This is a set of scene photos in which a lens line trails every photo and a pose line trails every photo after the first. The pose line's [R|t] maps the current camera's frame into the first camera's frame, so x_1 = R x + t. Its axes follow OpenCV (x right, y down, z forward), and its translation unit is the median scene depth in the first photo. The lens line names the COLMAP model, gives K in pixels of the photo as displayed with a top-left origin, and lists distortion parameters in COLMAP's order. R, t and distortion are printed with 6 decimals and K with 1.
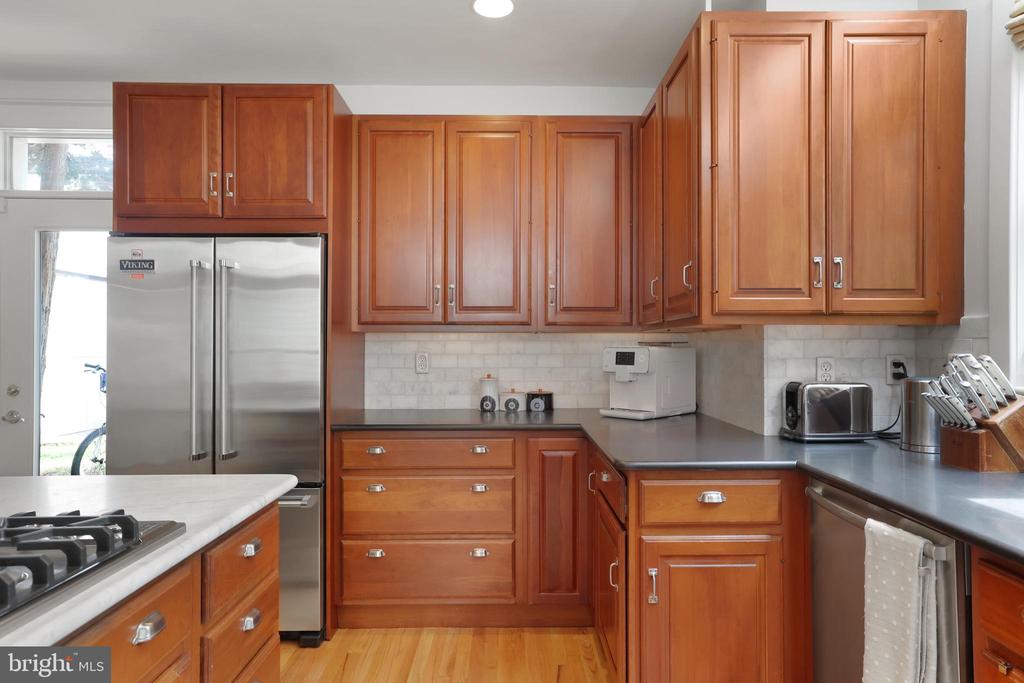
lens RADIAL K [[636.3, 0, 515.7], [0, 636.3, 343.4], [0, 0, 1]] dist [0.000816, 0.001830]
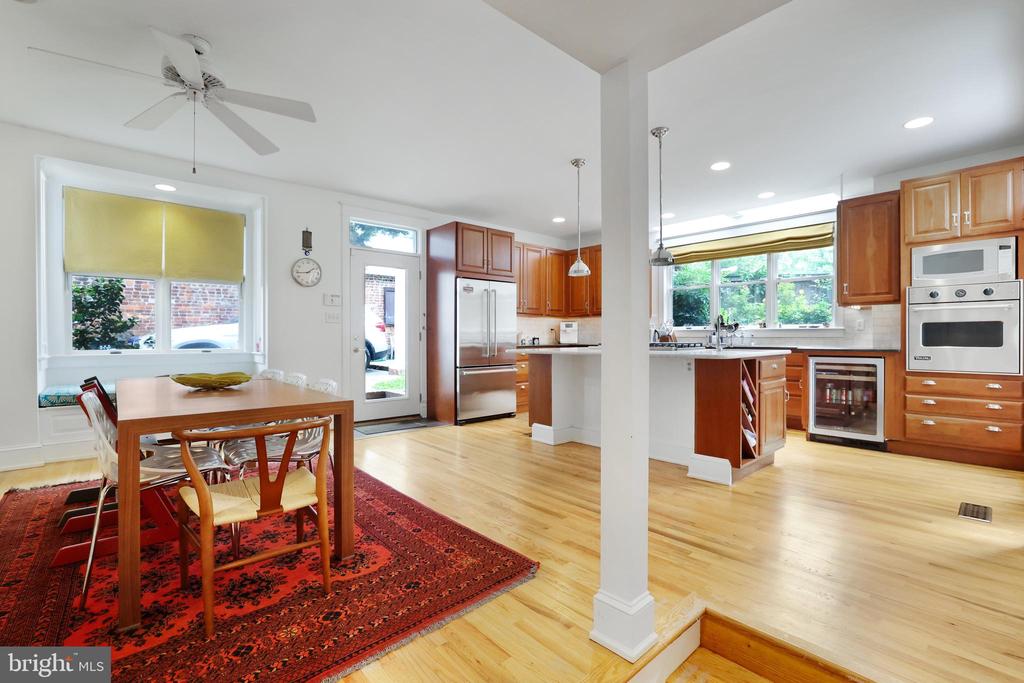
lens RADIAL K [[453.9, 0, 512.1], [0, 453.9, 338.3], [0, 0, 1]] dist [-0.046122, 0.013045]
pose [[0.754106, -0.002686, 0.656747, -1.644166], [-0.001870, 0.999979, 0.006238, 0.077529], [-0.656750, -0.005932, 0.754085, -0.599573]]
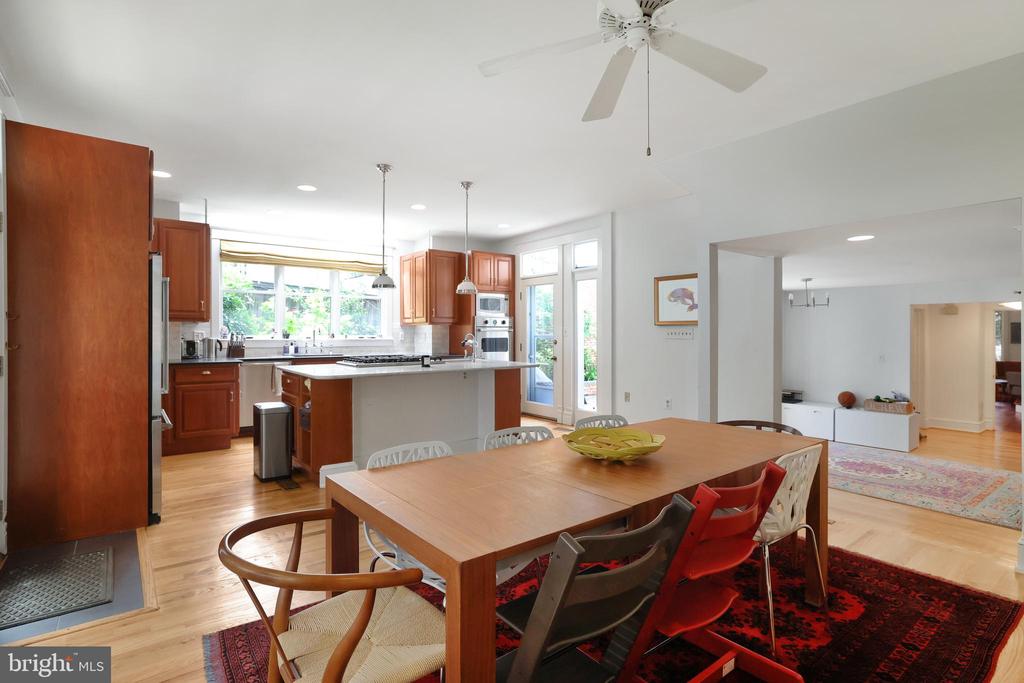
lens RADIAL K [[519.7, 0, 509.5], [0, 519.7, 331.9], [0, 0, 1]] dist [-0.001872, -0.000157]
pose [[-0.592866, -0.000428, 0.805301, -2.015519], [-0.007193, 0.999963, -0.004764, 0.016284], [-0.805269, -0.008617, -0.592847, 0.987449]]
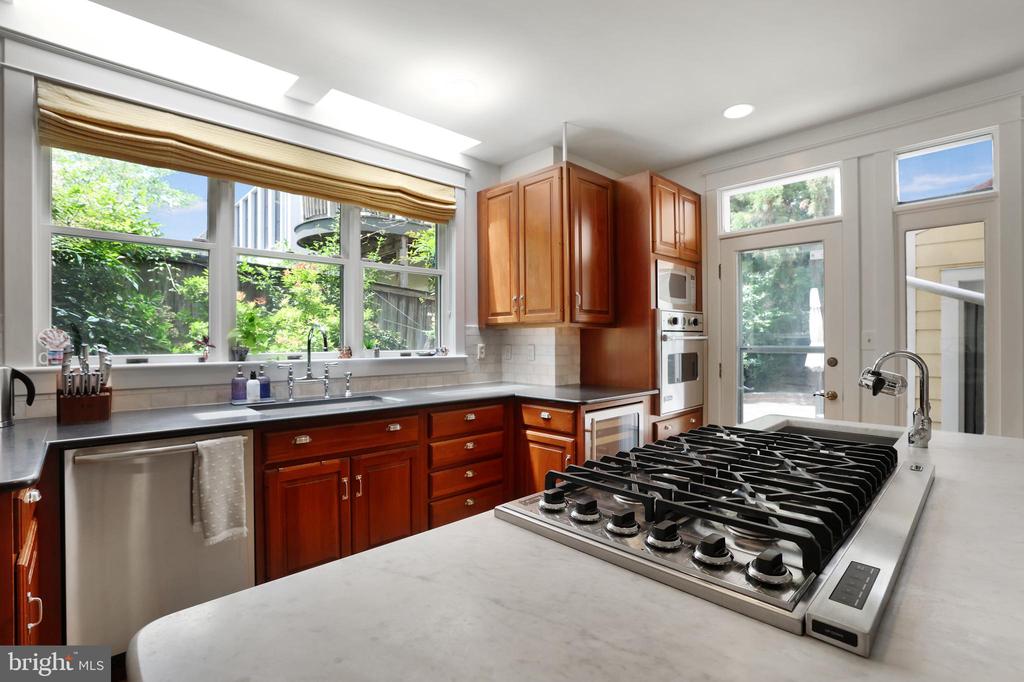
lens RADIAL K [[475.2, 0, 512.0], [0, 475.2, 341.0], [0, 0, 1]] dist [-0.050476, 0.019098]
pose [[-0.676494, 0.000002, 0.736448, -0.447533], [-0.001919, 0.999997, -0.001766, 0.006538], [-0.736446, -0.002608, -0.676491, 0.607951]]
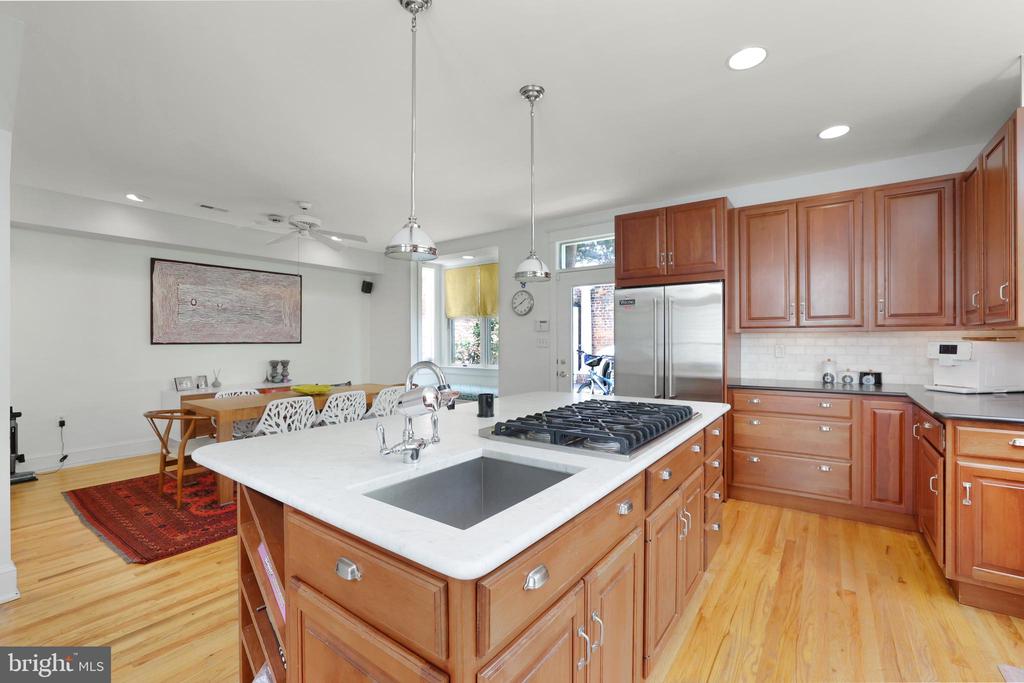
lens RADIAL K [[437.9, 0, 516.0], [0, 437.9, 340.6], [0, 0, 1]] dist [-0.041697, 0.014523]
pose [[0.802711, -0.002424, -0.596363, -0.034429], [0.006928, 0.999962, 0.005261, -0.007561], [0.596328, -0.008355, 0.802698, -0.334328]]
